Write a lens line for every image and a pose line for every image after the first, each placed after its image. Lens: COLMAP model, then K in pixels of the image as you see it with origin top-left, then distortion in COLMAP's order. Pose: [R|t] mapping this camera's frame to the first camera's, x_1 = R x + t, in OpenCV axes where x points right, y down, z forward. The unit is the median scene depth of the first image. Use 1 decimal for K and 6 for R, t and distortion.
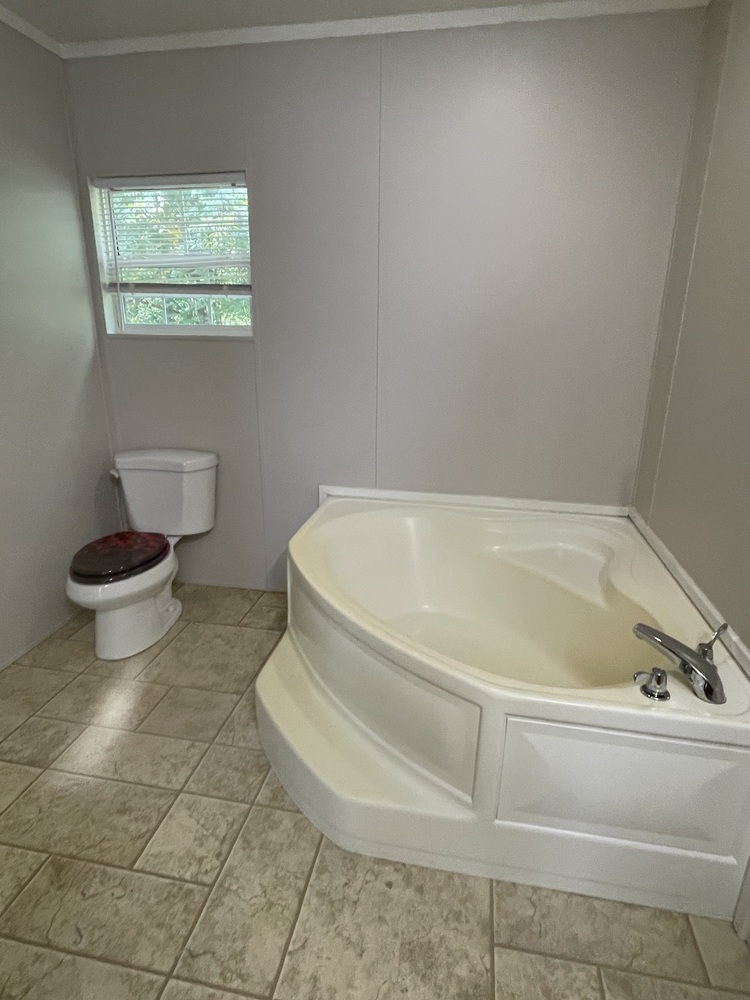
lens RADIAL K [[556.1, 0, 379.6], [0, 556.1, 507.6], [0, 0, 1]] dist [-0.007794, 0.005814]
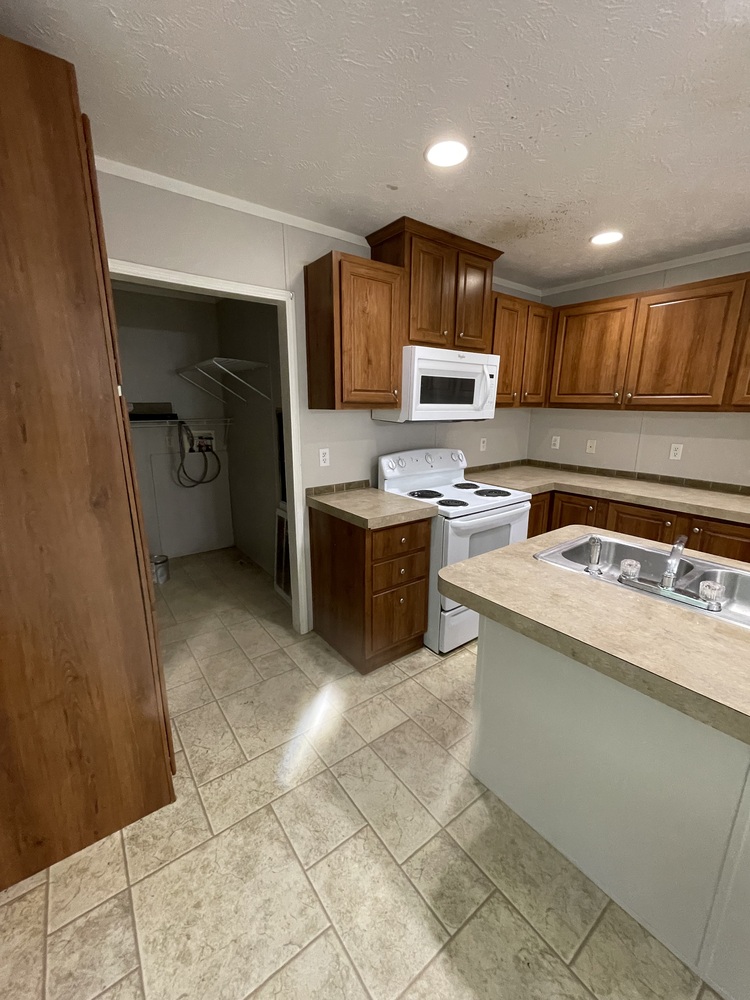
lens RADIAL K [[400.8, 0, 380.4], [0, 400.8, 500.7], [0, 0, 1]] dist [-0.004123, -0.000833]
pose [[-0.740316, -0.139946, 0.657532, -0.978224], [0.228498, 0.867477, 0.441896, -0.510939], [-0.632235, 0.477387, -0.610230, 1.296255]]
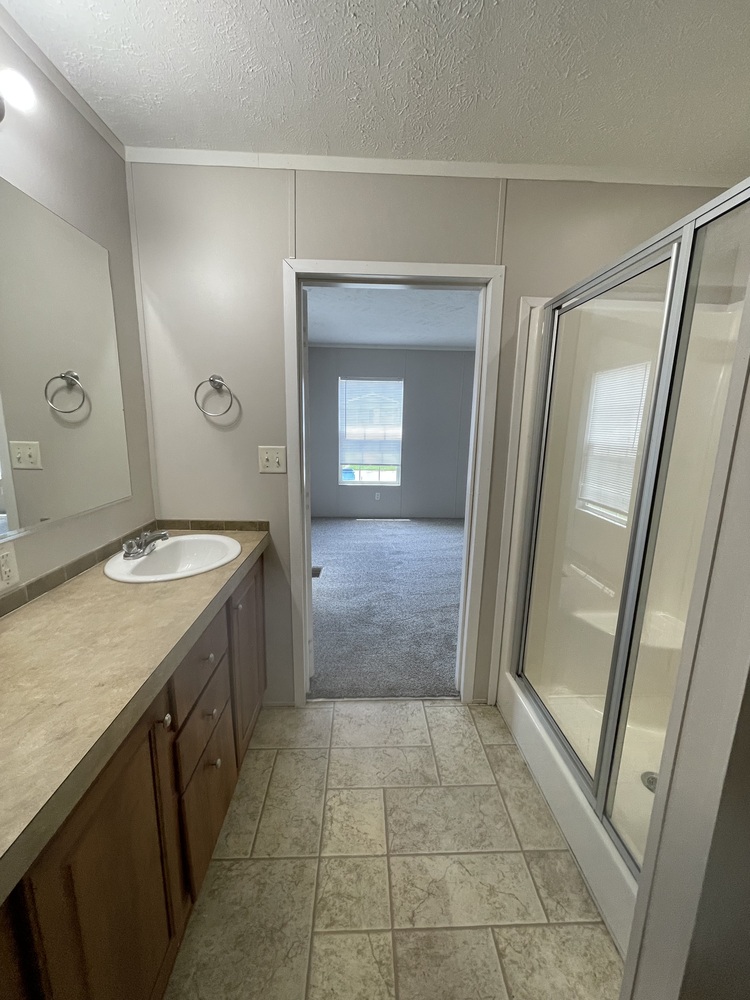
lens RADIAL K [[400.8, 0, 376.7], [0, 400.8, 496.3], [0, 0, 1]] dist [-0.004123, -0.000833]
pose [[-0.975059, 0.032278, -0.219585, -0.178904], [-0.083396, 0.863585, 0.497259, -0.507225], [0.205680, 0.503169, -0.839355, 1.283354]]
